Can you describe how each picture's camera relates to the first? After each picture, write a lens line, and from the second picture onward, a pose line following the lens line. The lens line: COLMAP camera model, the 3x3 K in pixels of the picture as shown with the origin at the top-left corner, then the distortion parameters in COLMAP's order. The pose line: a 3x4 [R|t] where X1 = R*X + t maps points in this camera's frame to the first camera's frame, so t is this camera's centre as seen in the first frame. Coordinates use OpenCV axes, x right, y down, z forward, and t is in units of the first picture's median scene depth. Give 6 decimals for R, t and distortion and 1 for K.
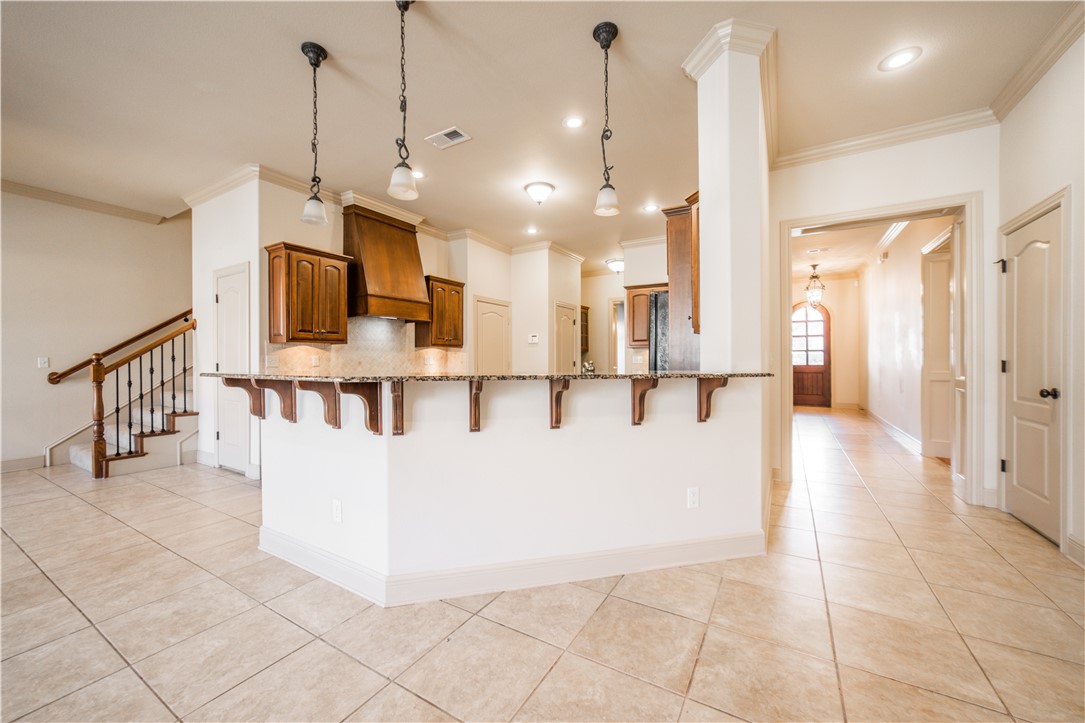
lens RADIAL K [[416.2, 0, 537.9], [0, 416.2, 362.0], [0, 0, 1]] dist [-0.017882, 0.006621]
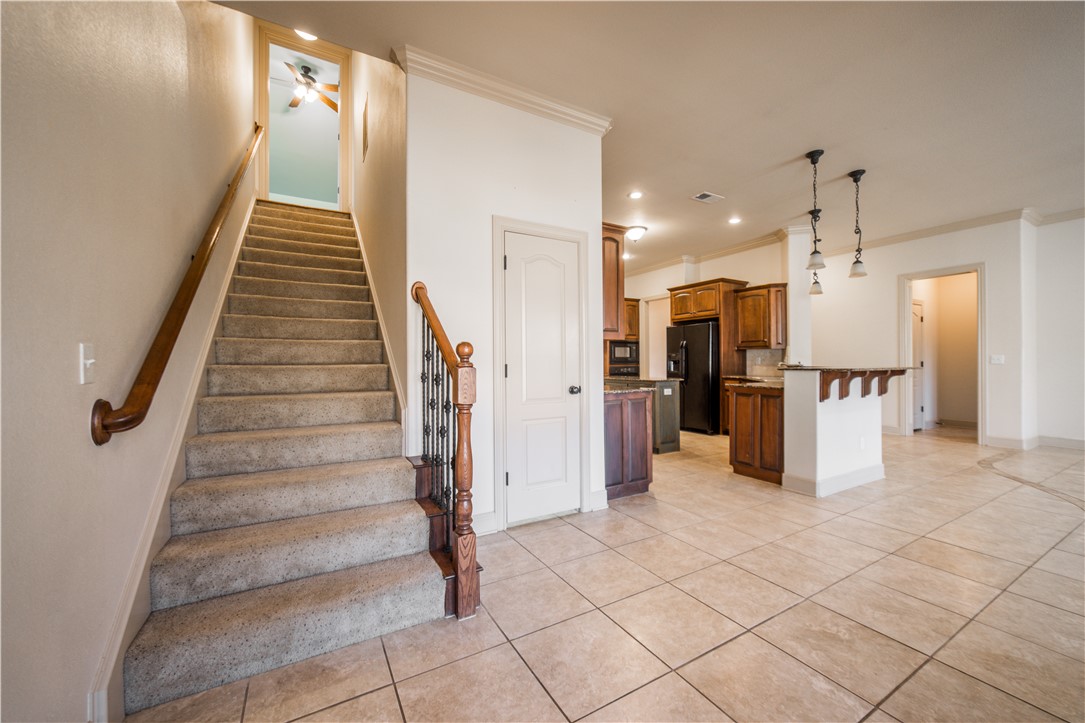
lens RADIAL K [[416.2, 0, 539.8], [0, 416.2, 362.9], [0, 0, 1]] dist [-0.017882, 0.006621]
pose [[0.490087, 0.001509, 0.871672, -1.251055], [0.006839, 0.999961, -0.005577, 0.004305], [-0.871647, 0.008694, 0.490057, 0.611930]]
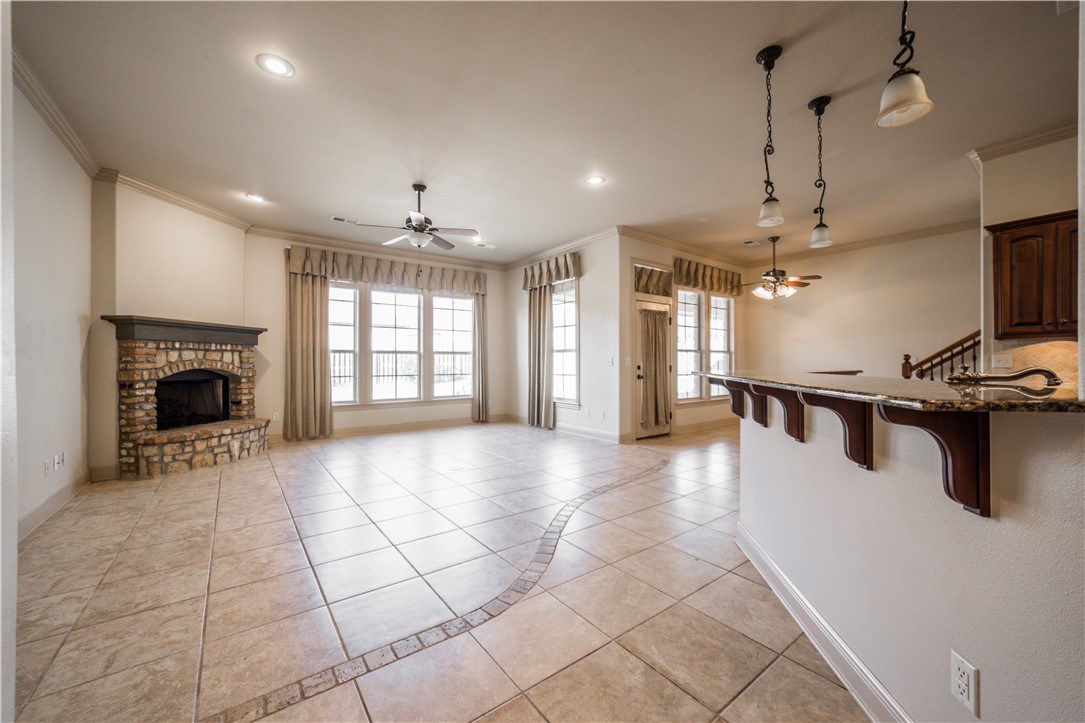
lens RADIAL K [[416.2, 0, 542.4], [0, 416.2, 360.7], [0, 0, 1]] dist [-0.017882, 0.006621]
pose [[-0.375305, 0.002461, -0.926898, 0.466934], [-0.000905, 0.999995, 0.003022, -0.003915], [0.926901, 0.001973, -0.375301, 0.376301]]
